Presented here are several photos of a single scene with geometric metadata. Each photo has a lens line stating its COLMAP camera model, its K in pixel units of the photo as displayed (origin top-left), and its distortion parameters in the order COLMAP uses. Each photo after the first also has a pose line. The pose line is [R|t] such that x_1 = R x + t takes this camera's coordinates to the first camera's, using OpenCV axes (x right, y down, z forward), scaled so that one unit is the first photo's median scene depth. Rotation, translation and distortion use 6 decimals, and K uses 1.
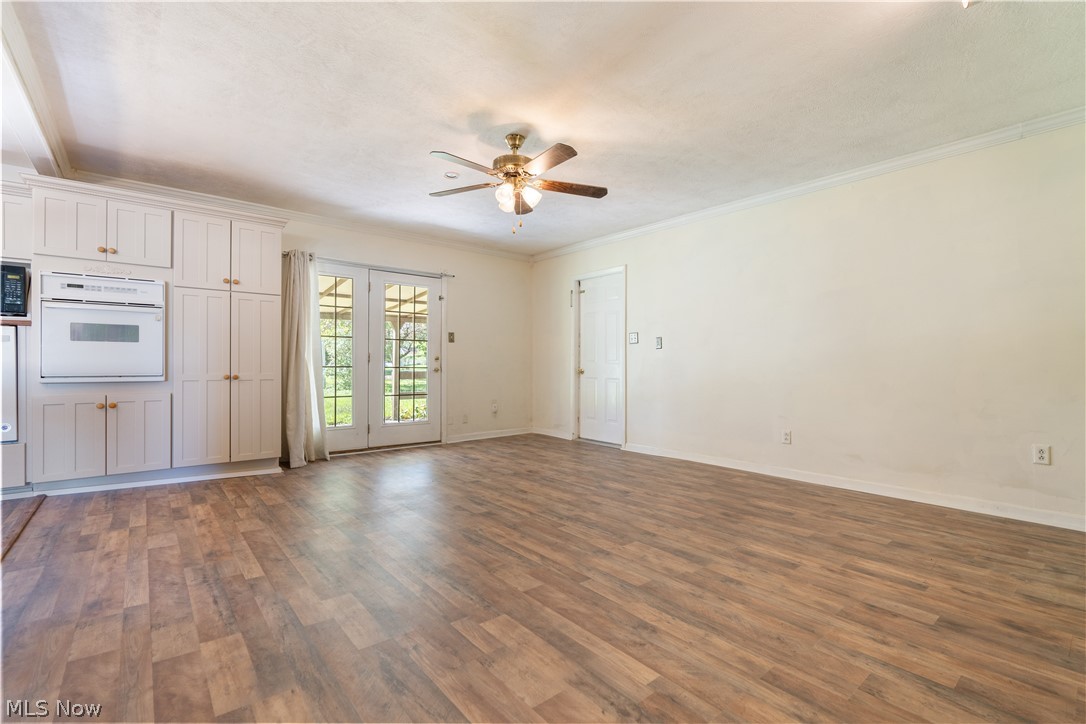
lens RADIAL K [[487.7, 0, 543.2], [0, 487.7, 366.0], [0, 0, 1]] dist [-0.003633, 0.000388]
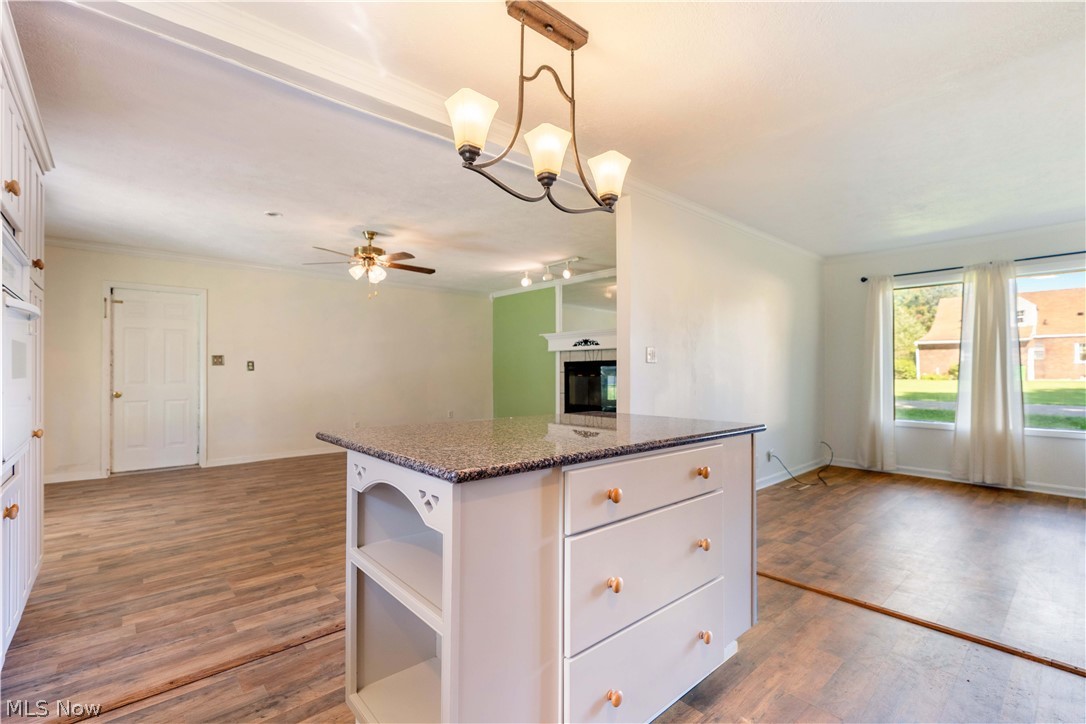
lens RADIAL K [[487.7, 0, 543.2], [0, 487.7, 366.0], [0, 0, 1]] dist [-0.003633, 0.000388]
pose [[-0.024217, 0.006394, 0.999686, -1.515238], [0.000374, 0.999980, -0.006387, -0.063399], [-0.999707, 0.000219, -0.024219, 0.525420]]
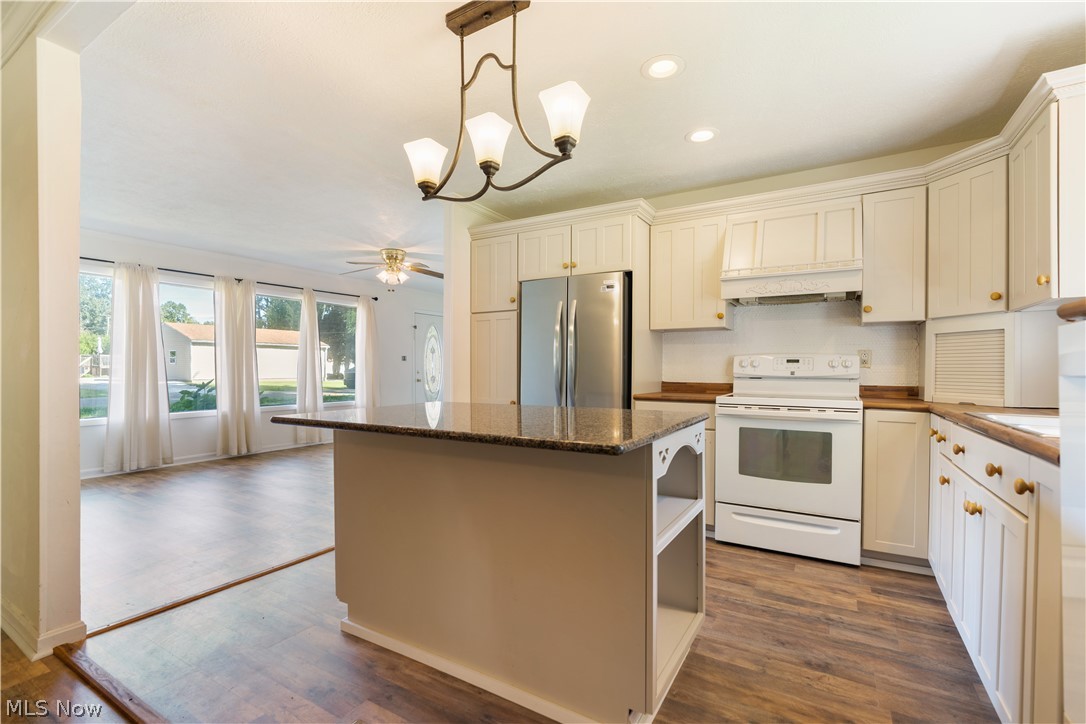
lens RADIAL K [[487.7, 0, 543.2], [0, 487.7, 366.0], [0, 0, 1]] dist [-0.003633, 0.000388]
pose [[-0.944151, -0.000744, -0.329511, -0.828953], [-0.000666, 1.000000, -0.000348, -0.054966], [0.329511, -0.000109, -0.944152, 1.062004]]
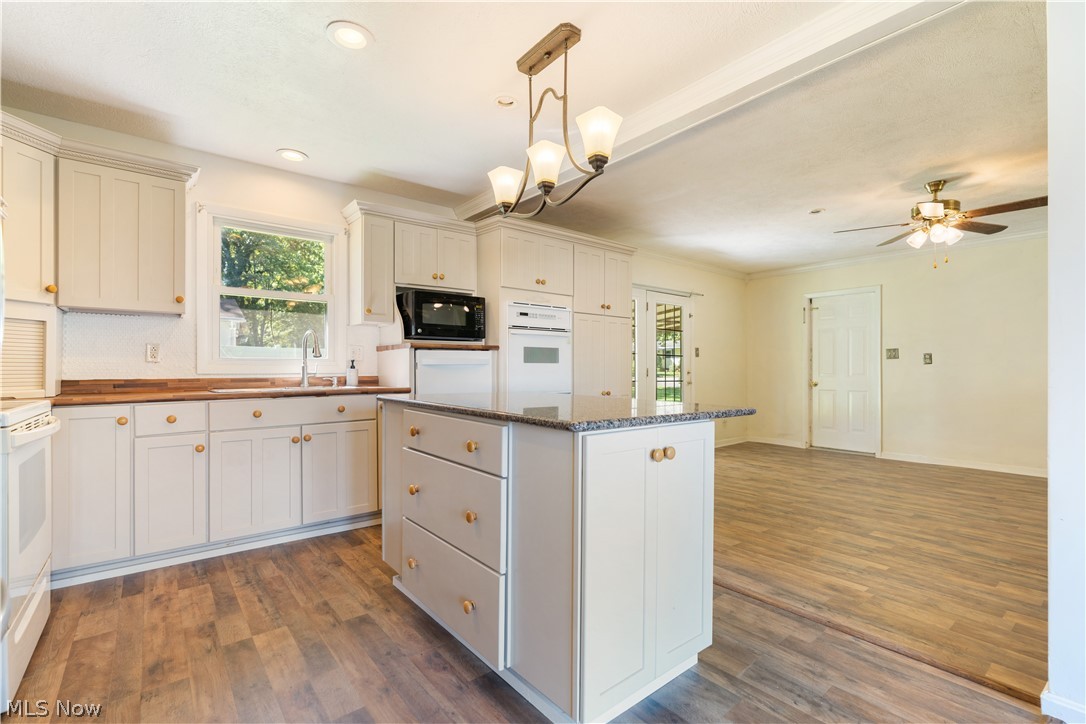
lens RADIAL K [[487.7, 0, 543.2], [0, 487.7, 366.0], [0, 0, 1]] dist [-0.003633, 0.000388]
pose [[0.999864, -0.000535, -0.016484, -0.948859], [0.000390, 0.999961, -0.008785, -0.035684], [0.016488, 0.008777, 0.999826, -0.142180]]
